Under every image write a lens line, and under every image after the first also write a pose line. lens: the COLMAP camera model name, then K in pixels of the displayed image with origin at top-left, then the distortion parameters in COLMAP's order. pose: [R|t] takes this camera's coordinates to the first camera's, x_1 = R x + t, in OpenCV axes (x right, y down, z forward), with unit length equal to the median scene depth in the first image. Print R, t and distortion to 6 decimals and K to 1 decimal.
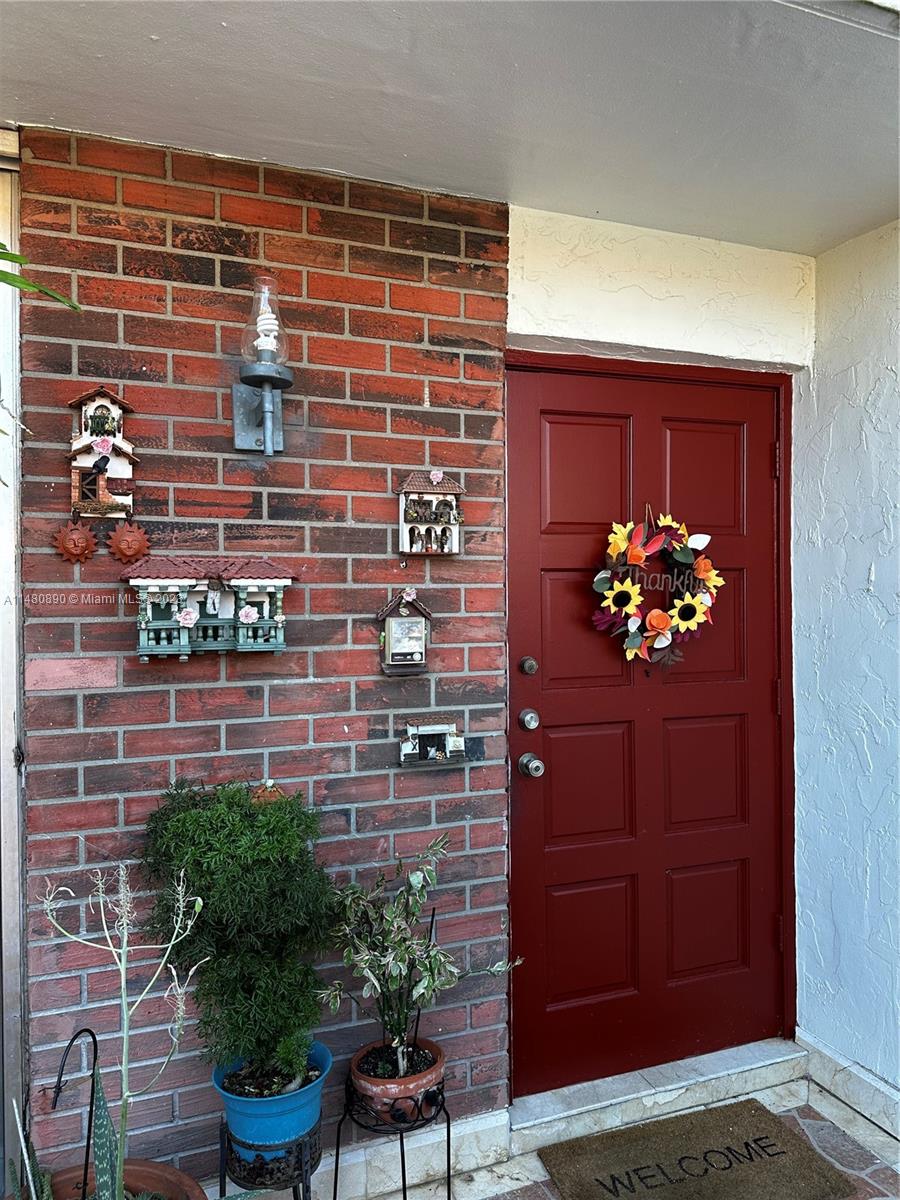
lens RADIAL K [[835.9, 0, 455.8], [0, 835.9, 604.1], [0, 0, 1]] dist [0.129656, -0.219360]
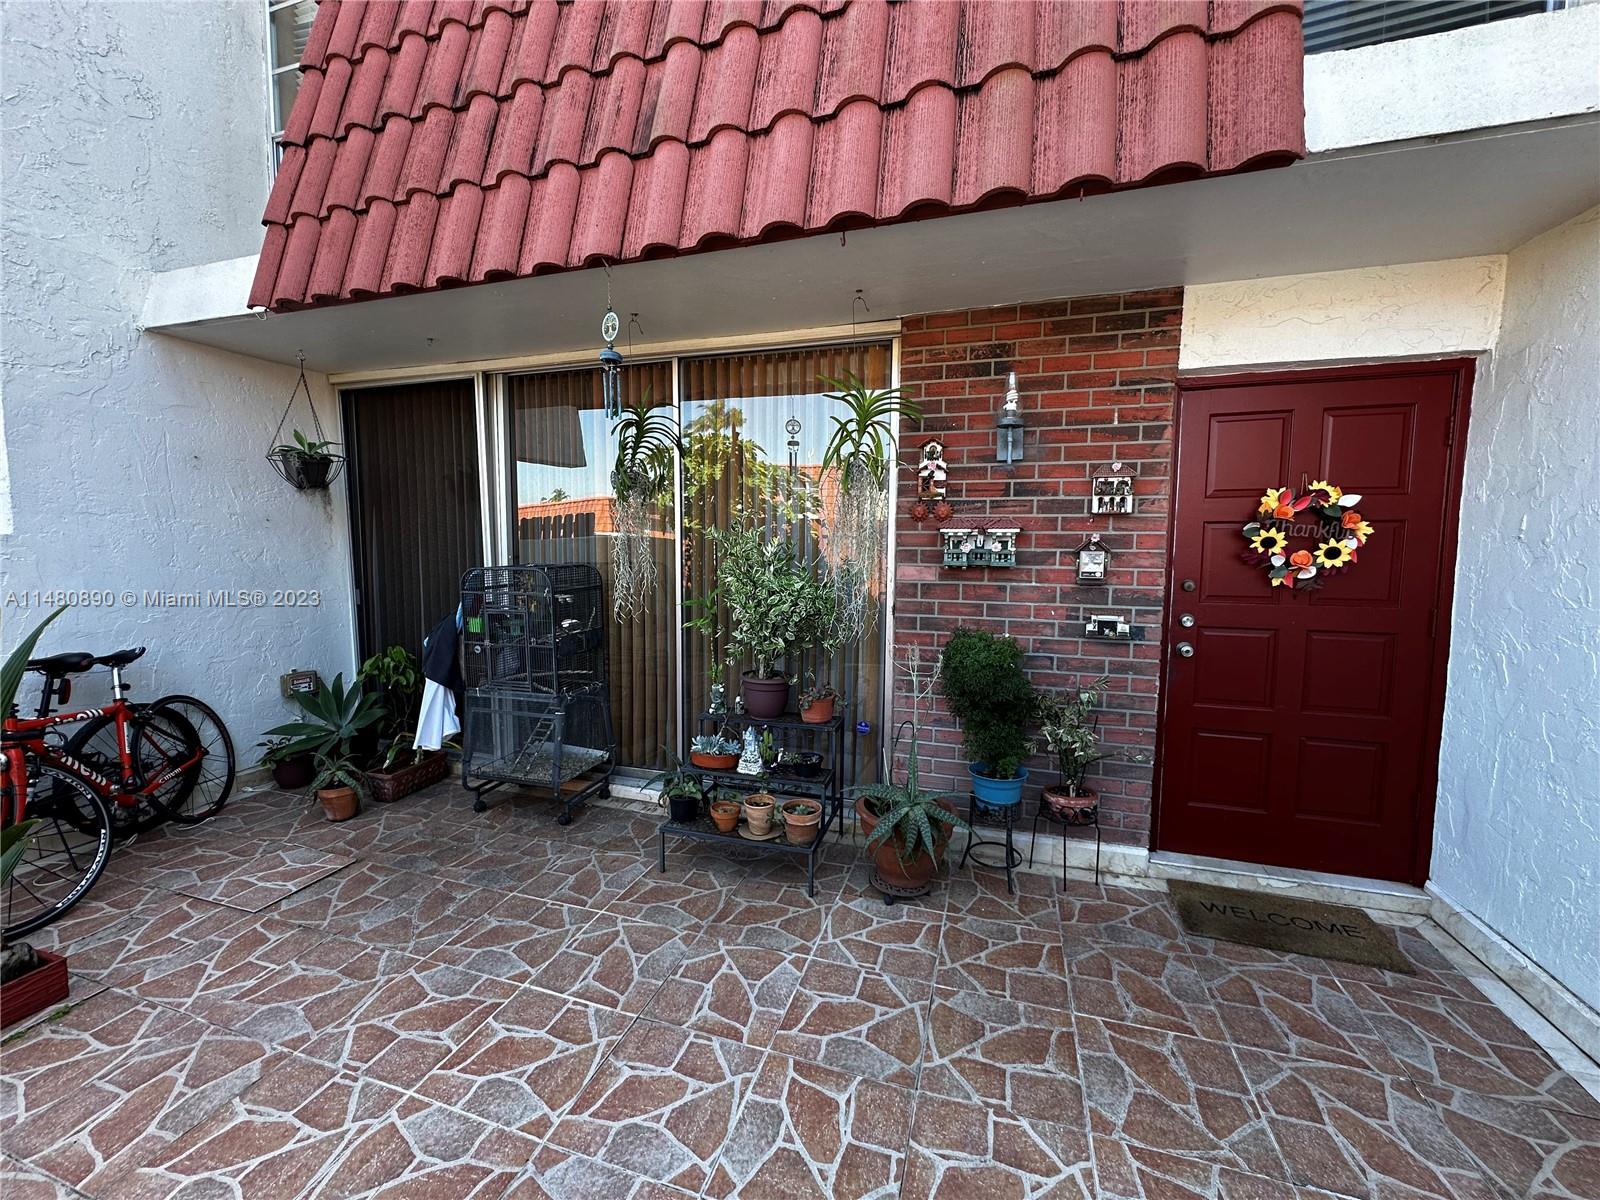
lens RADIAL K [[644.2, 0, 800.0], [0, 644.2, 600.0], [0, 0, 1]] dist [0.001531, 0.000362]
pose [[0.782874, 0.067317, -0.618528, 0.285727], [-0.017979, 0.996162, 0.085660, 0.012794], [0.621921, -0.055940, 0.781079, -0.396056]]
